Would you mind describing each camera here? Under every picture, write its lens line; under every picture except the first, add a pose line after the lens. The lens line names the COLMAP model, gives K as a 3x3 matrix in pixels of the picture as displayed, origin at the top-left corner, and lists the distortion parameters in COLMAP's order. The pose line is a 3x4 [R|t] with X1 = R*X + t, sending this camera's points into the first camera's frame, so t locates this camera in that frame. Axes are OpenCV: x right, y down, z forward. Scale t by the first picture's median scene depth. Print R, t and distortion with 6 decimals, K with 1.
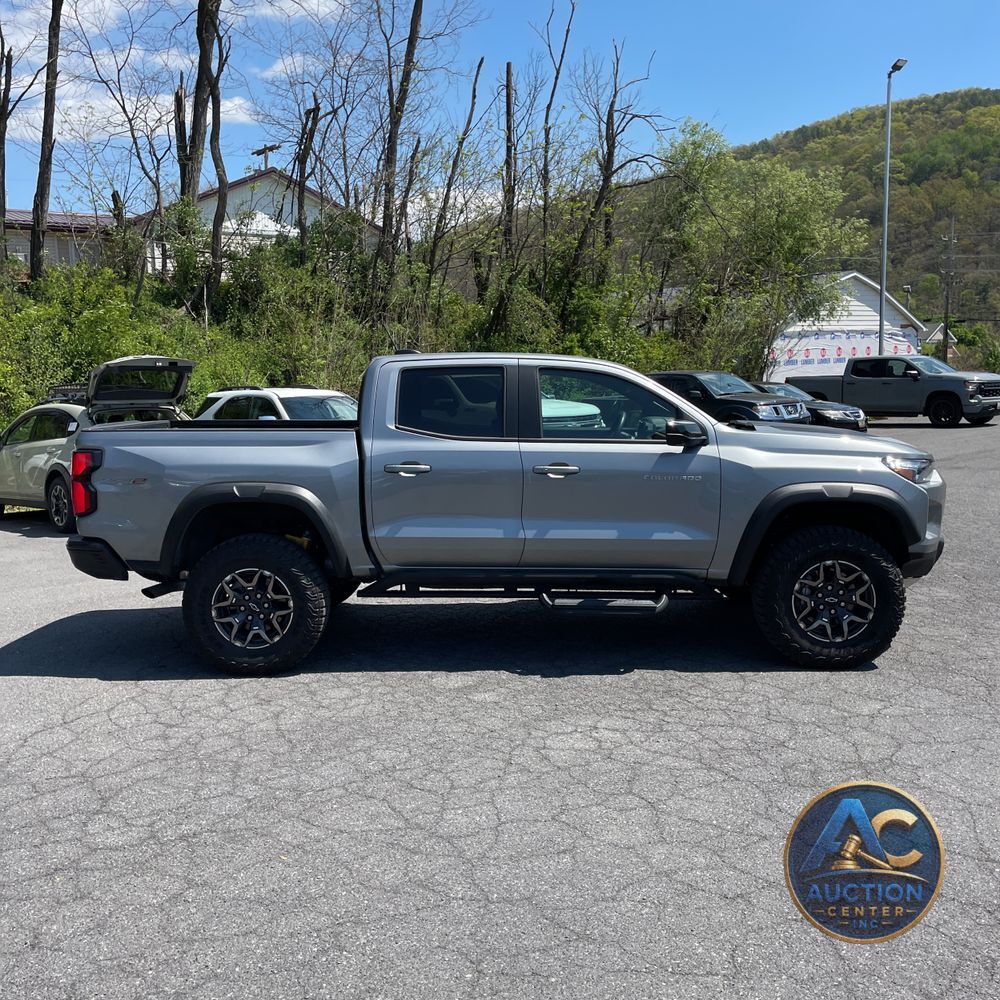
lens RADIAL K [[1002.5, 0, 517.9], [0, 1002.5, 483.8], [0, 0, 1]] dist [0.098613, -0.131166]
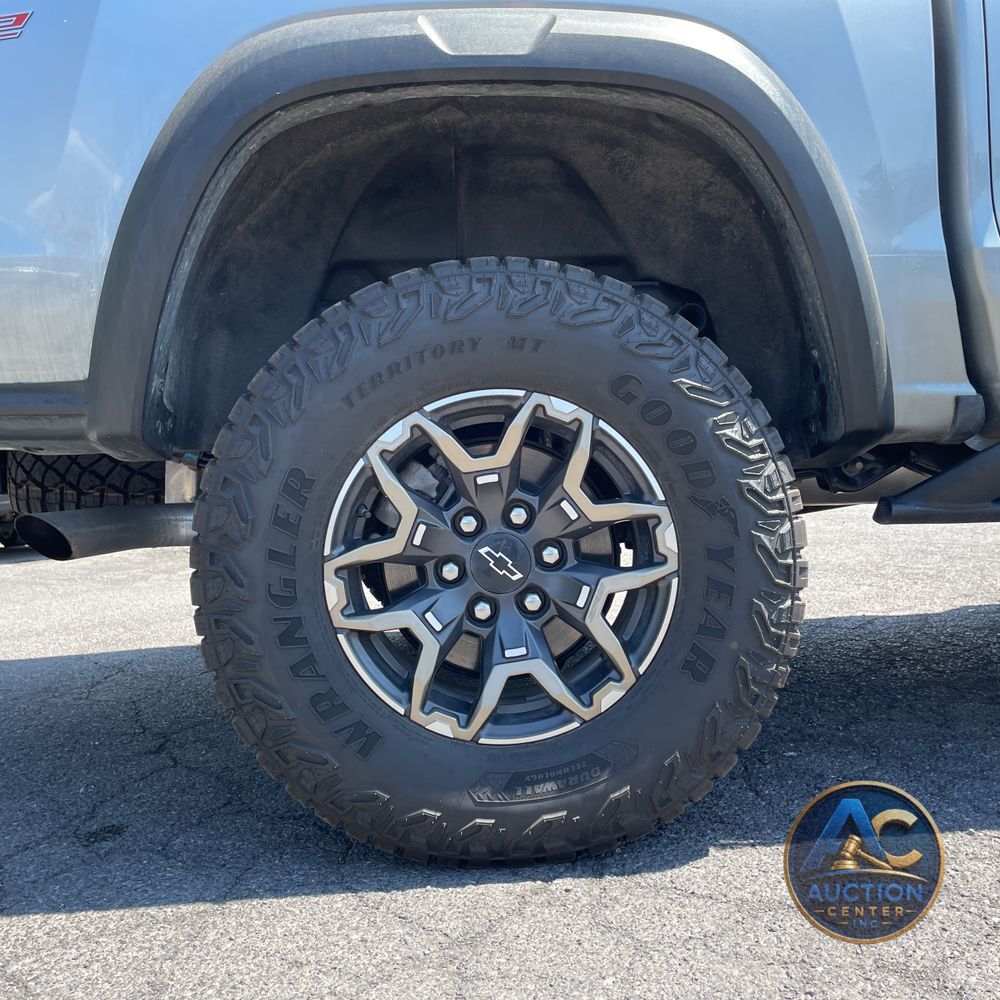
lens RADIAL K [[1007.3, 0, 507.5], [0, 1007.3, 486.8], [0, 0, 1]] dist [0.079193, -0.094480]
pose [[0.998903, -0.035284, 0.030783, -0.264272], [0.037690, 0.995967, -0.081421, 0.122582], [-0.027786, 0.082492, 0.996204, 0.761558]]
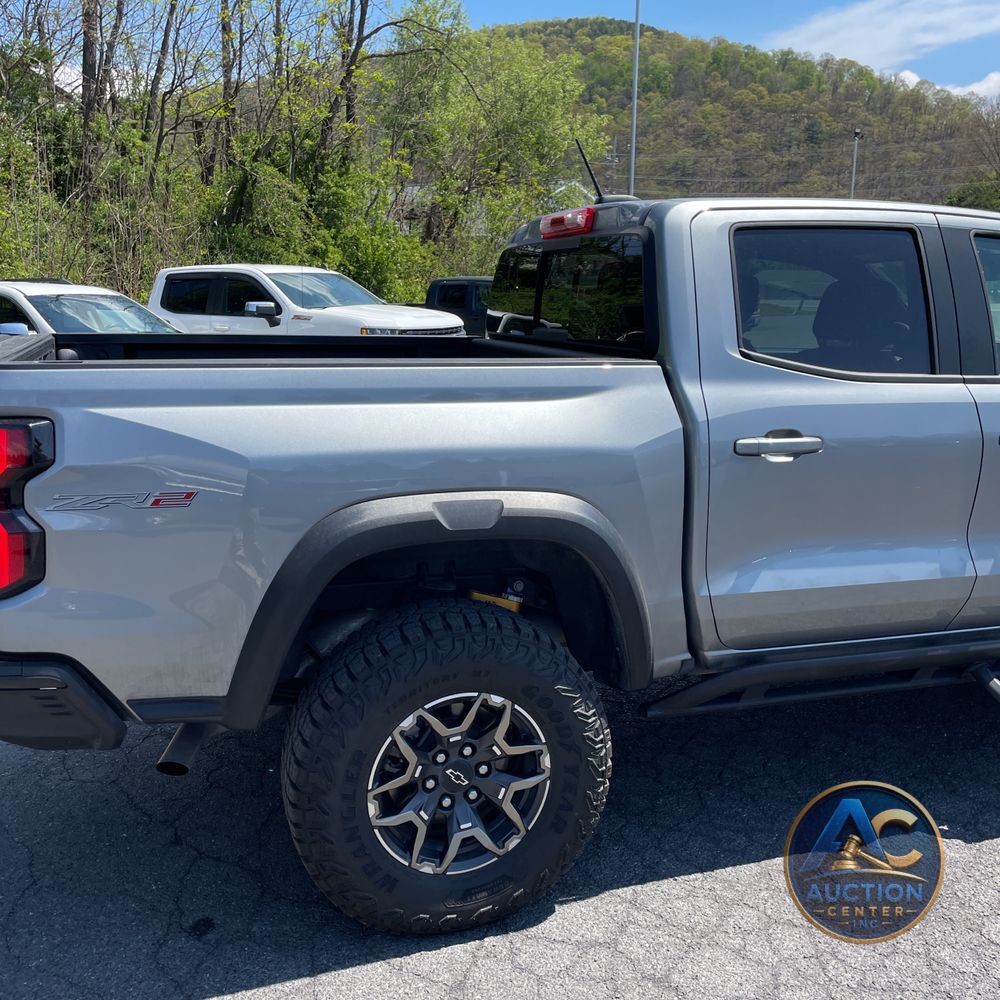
lens RADIAL K [[1002.5, 0, 517.9], [0, 1002.5, 483.8], [0, 0, 1]] dist [0.098613, -0.131166]
pose [[0.945098, -0.041854, 0.324096, -0.368088], [0.013698, 0.995967, 0.088674, -0.039442], [-0.326500, -0.079366, 0.941859, 0.593202]]
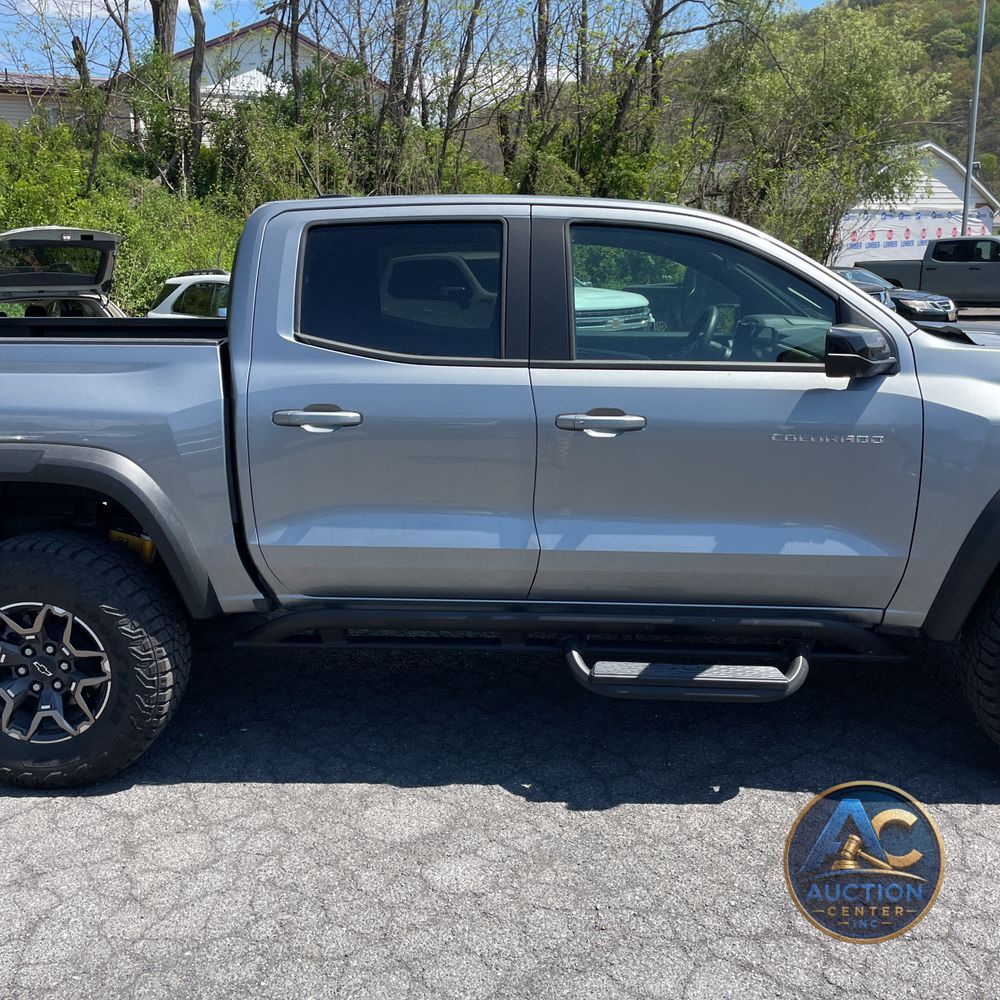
lens RADIAL K [[1007.3, 0, 507.5], [0, 1007.3, 486.8], [0, 0, 1]] dist [0.079193, -0.094480]
pose [[0.999108, 0.009499, -0.041155, 0.011548], [-0.004931, 0.993951, 0.109715, -0.037272], [0.041949, -0.109414, 0.993111, 0.470114]]
